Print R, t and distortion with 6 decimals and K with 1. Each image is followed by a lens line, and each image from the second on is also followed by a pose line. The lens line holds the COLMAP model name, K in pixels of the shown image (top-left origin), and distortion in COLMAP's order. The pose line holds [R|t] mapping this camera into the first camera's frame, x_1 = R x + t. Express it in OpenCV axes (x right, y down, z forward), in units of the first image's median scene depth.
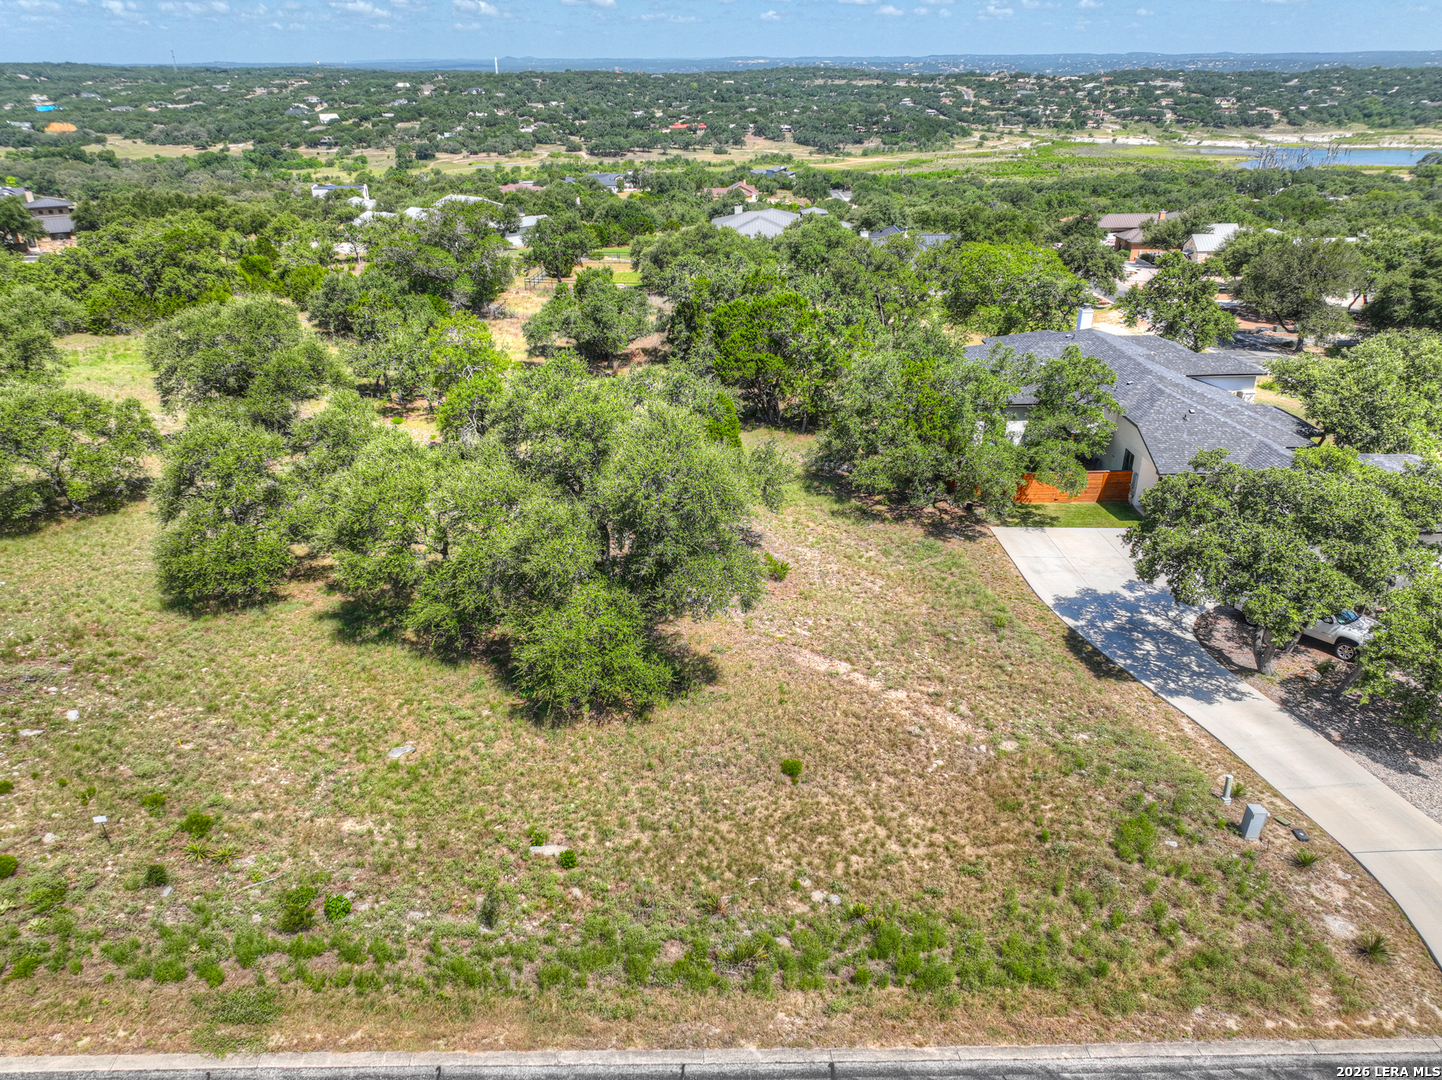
lens RADIAL K [[1014.3, 0, 721.8], [0, 1014.3, 538.3], [0, 0, 1]] dist [-0.006780, 0.026745]
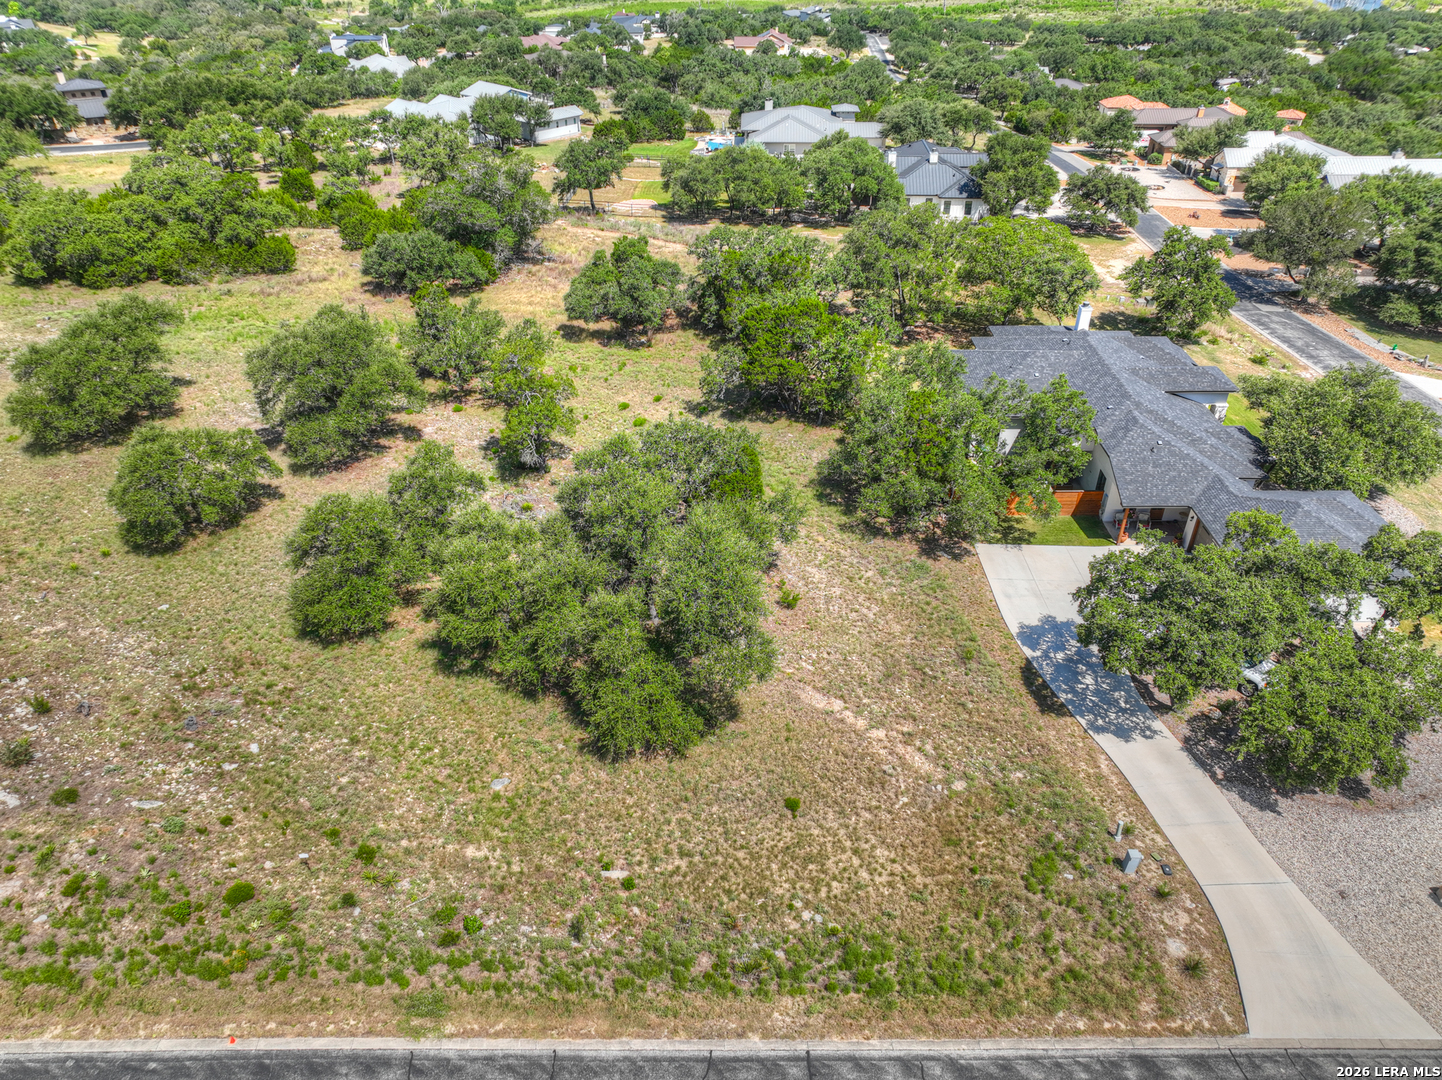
lens RADIAL K [[1014.3, 0, 721.8], [0, 1014.3, 538.3], [0, 0, 1]] dist [-0.006780, 0.026745]
pose [[0.999565, 0.022582, -0.018983, -0.006062], [-0.019394, 0.987883, 0.153987, -0.291753], [0.022230, -0.153552, 0.987891, -0.240329]]
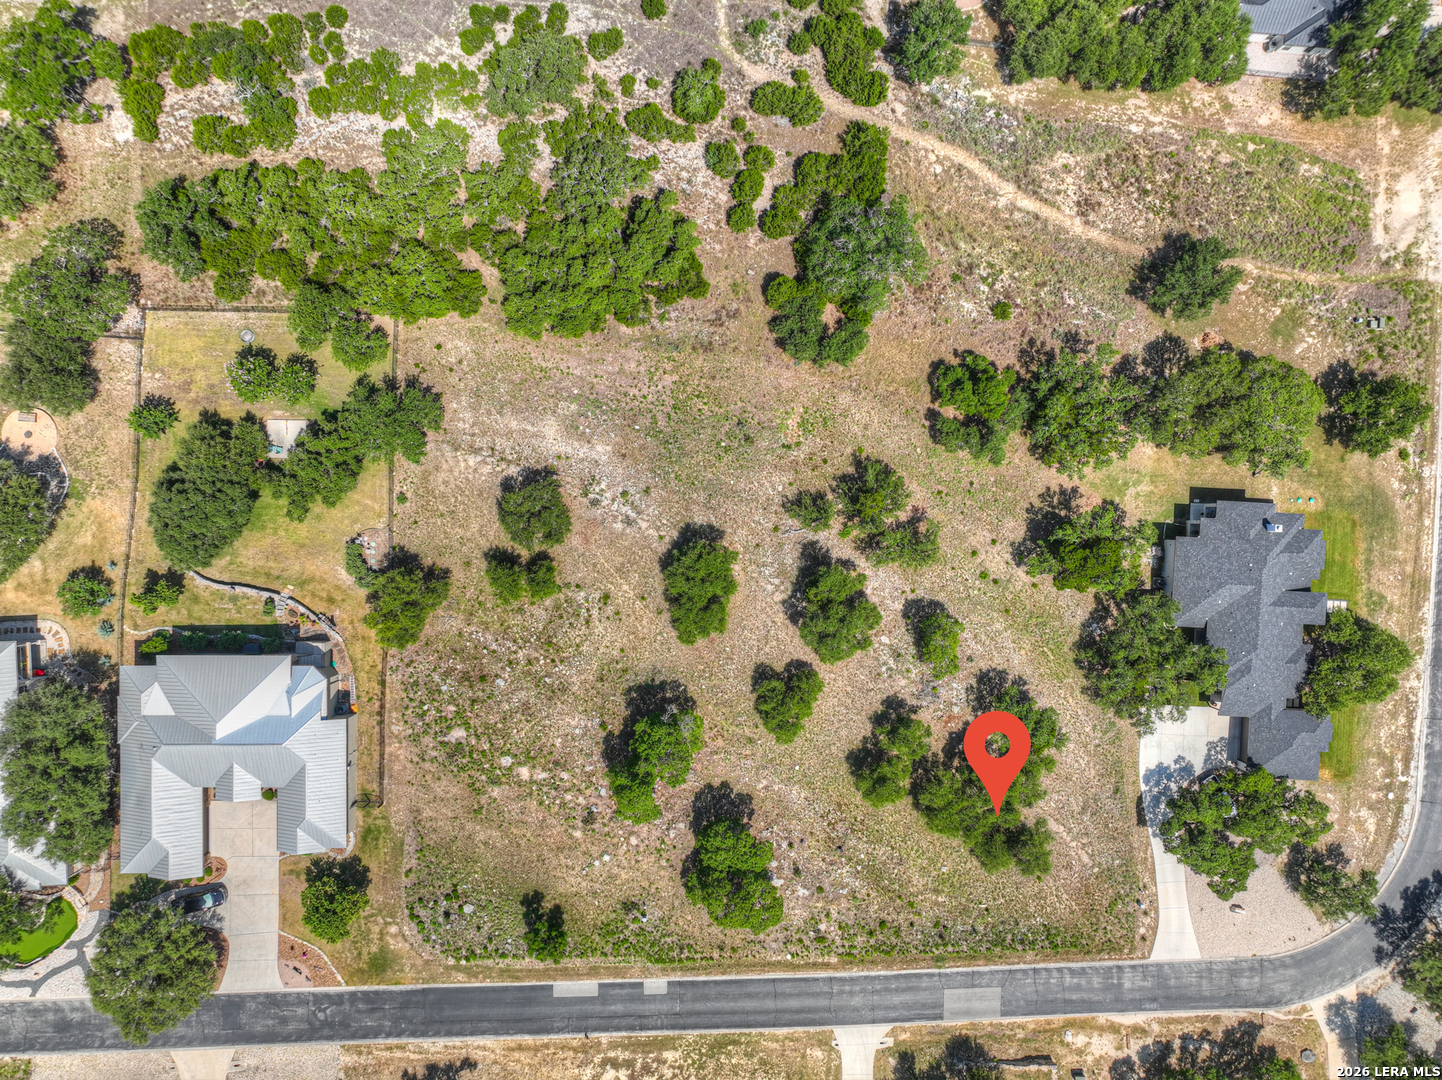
lens RADIAL K [[1011.3, 0, 721.0], [0, 1011.3, 540.0], [0, 0, 1]] dist [-0.006262, 0.024704]
pose [[0.995974, 0.088007, 0.017051, -1.259225], [-0.051321, 0.403836, 0.913391, -3.583135], [0.073499, -0.910588, 0.406727, 0.446036]]
